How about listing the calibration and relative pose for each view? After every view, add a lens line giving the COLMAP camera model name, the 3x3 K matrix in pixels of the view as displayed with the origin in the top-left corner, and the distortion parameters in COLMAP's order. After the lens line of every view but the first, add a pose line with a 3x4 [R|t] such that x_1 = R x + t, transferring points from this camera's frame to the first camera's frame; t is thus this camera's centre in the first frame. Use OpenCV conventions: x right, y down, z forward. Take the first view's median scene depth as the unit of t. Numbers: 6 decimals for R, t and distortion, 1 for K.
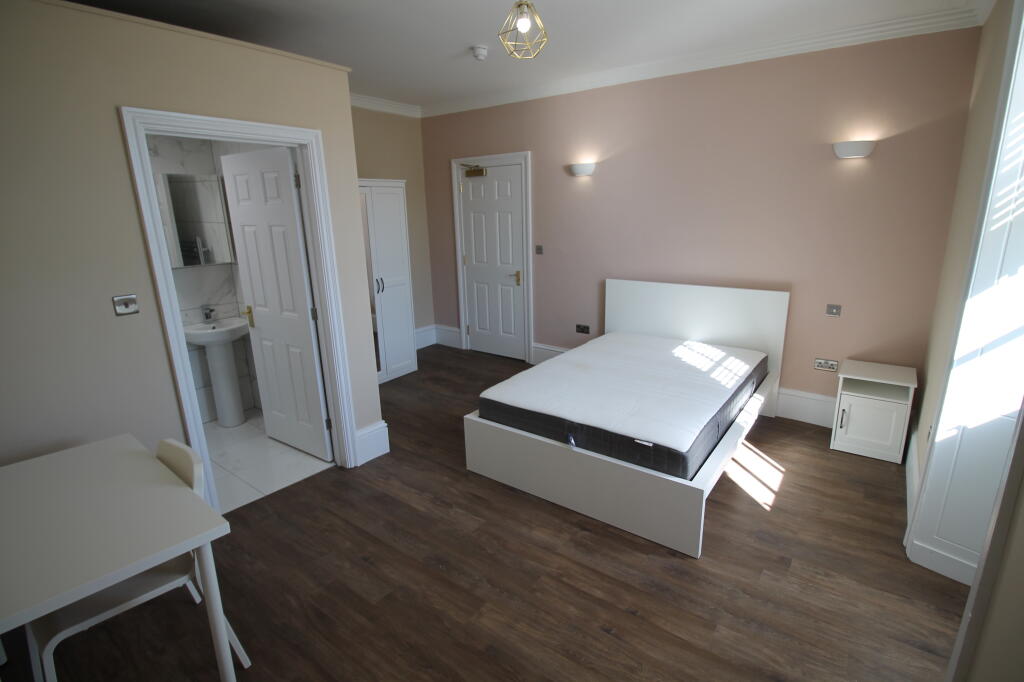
lens RADIAL K [[488.0, 0, 527.4], [0, 488.0, 339.0], [0, 0, 1]] dist [0.000099, -0.018144]
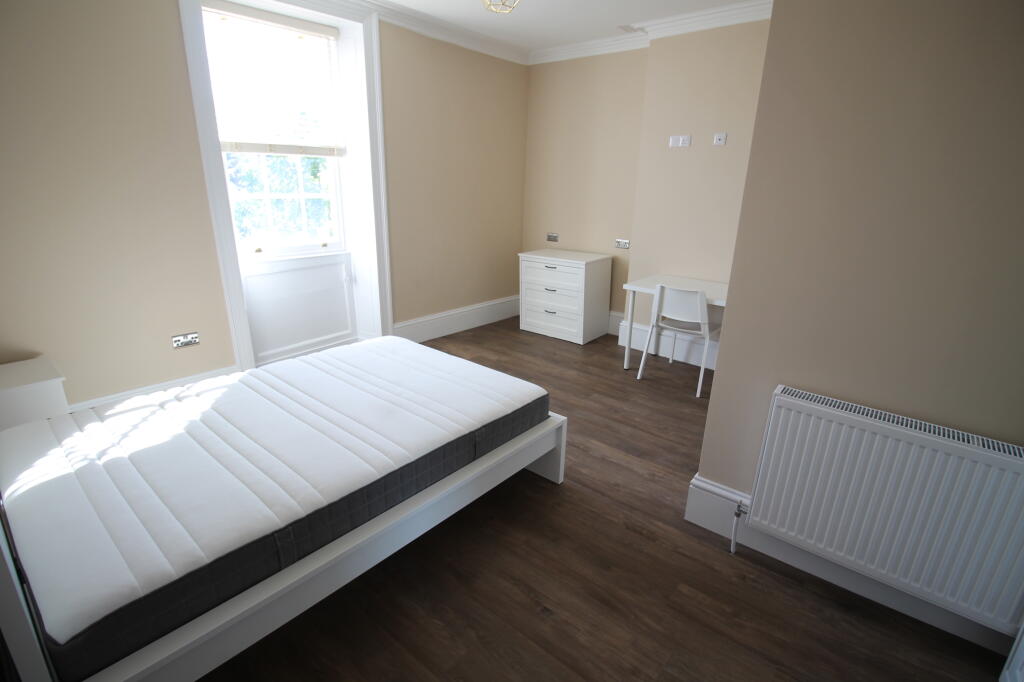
lens RADIAL K [[488.0, 0, 527.4], [0, 488.0, 339.0], [0, 0, 1]] dist [0.000099, -0.018144]
pose [[-0.998773, -0.026823, 0.041631, -0.109862], [-0.000068, 0.841368, 0.540463, -0.449285], [-0.049524, 0.539797, -0.840337, 1.875199]]
